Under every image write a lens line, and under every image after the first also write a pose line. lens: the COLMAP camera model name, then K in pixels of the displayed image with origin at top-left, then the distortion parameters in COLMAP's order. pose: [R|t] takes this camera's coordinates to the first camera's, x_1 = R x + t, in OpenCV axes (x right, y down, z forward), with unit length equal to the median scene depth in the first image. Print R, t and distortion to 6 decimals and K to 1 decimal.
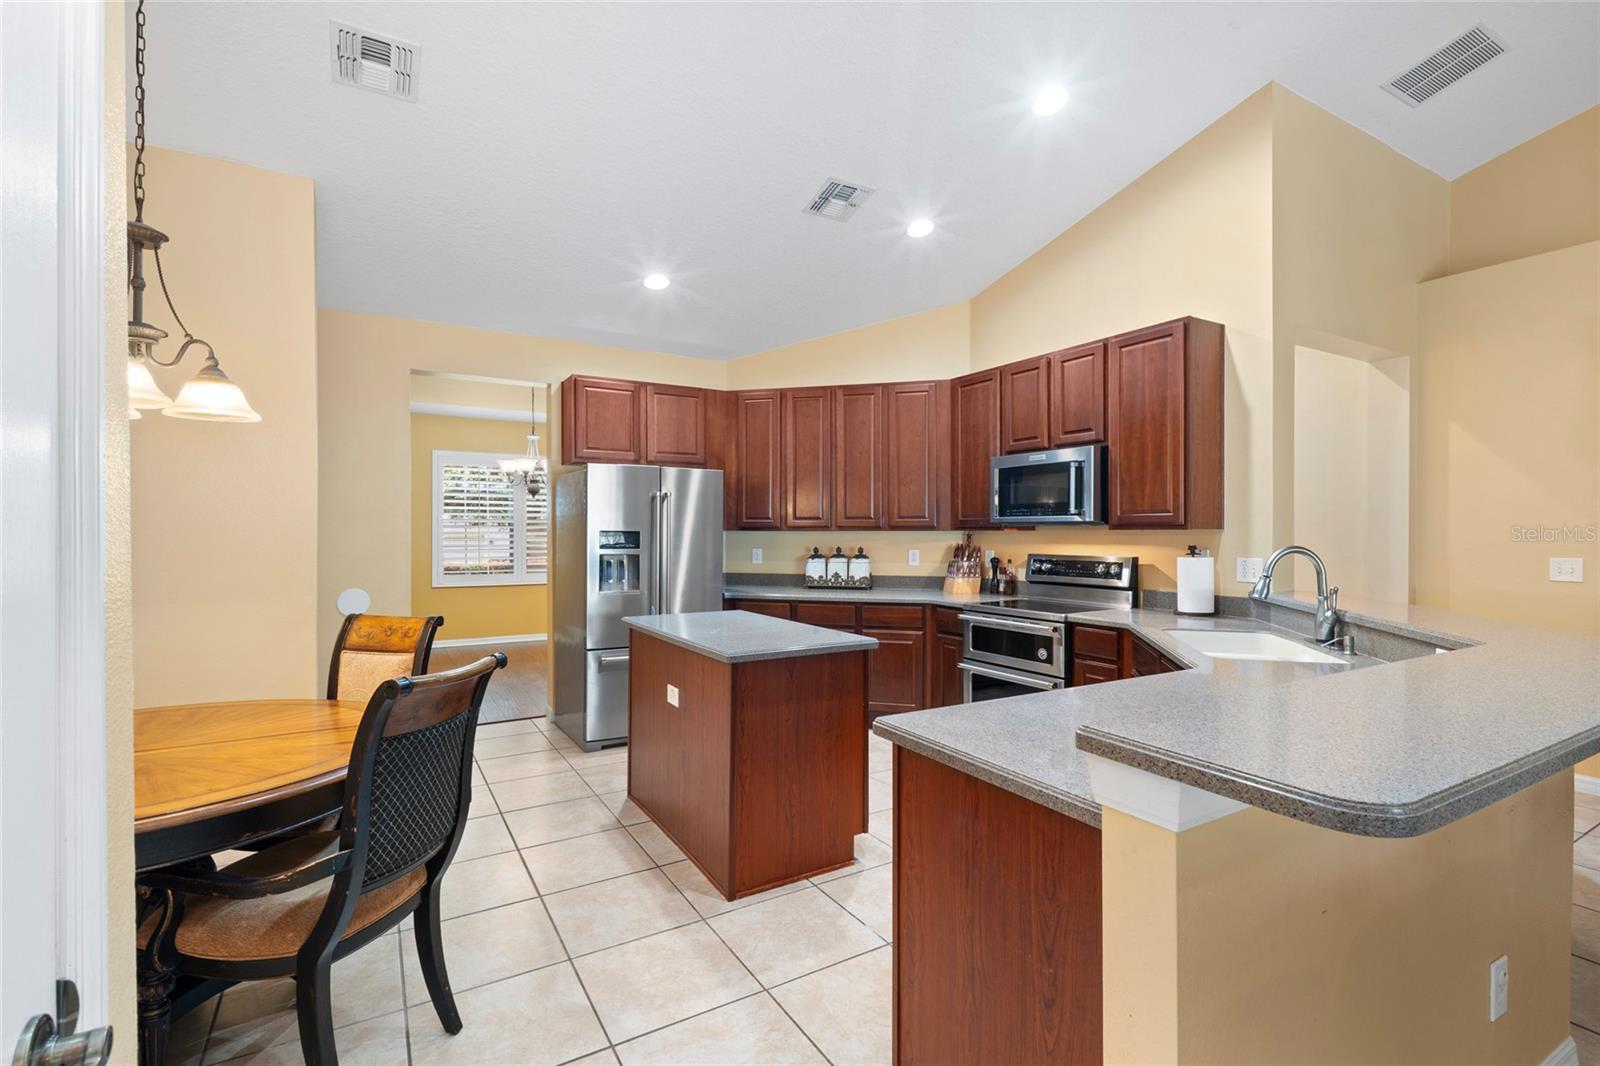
lens RADIAL K [[732.2, 0, 803.1], [0, 732.2, 531.1], [0, 0, 1]] dist [-0.003503, -0.000235]
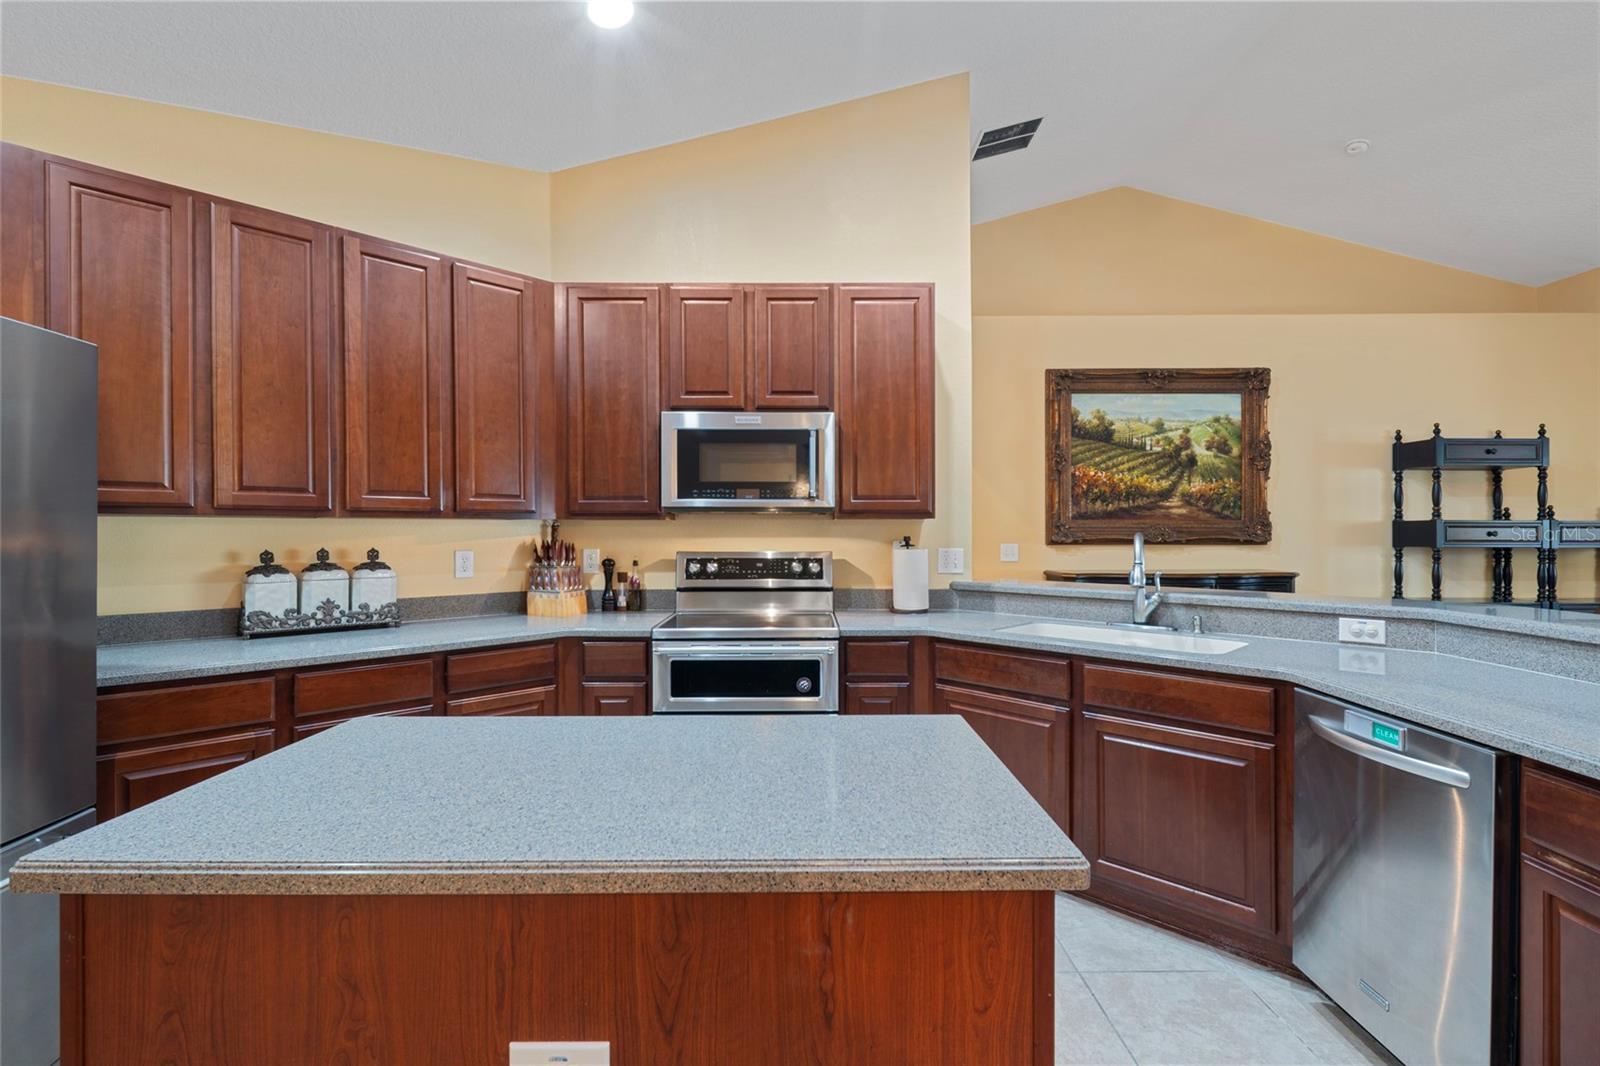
lens RADIAL K [[732.2, 0, 801.1], [0, 732.2, 534.8], [0, 0, 1]] dist [-0.003503, -0.000235]
pose [[0.498929, -0.006417, 0.866619, -0.250155], [-0.000206, 0.999972, 0.007523, 0.008254], [-0.866643, -0.003932, 0.498914, 0.502033]]
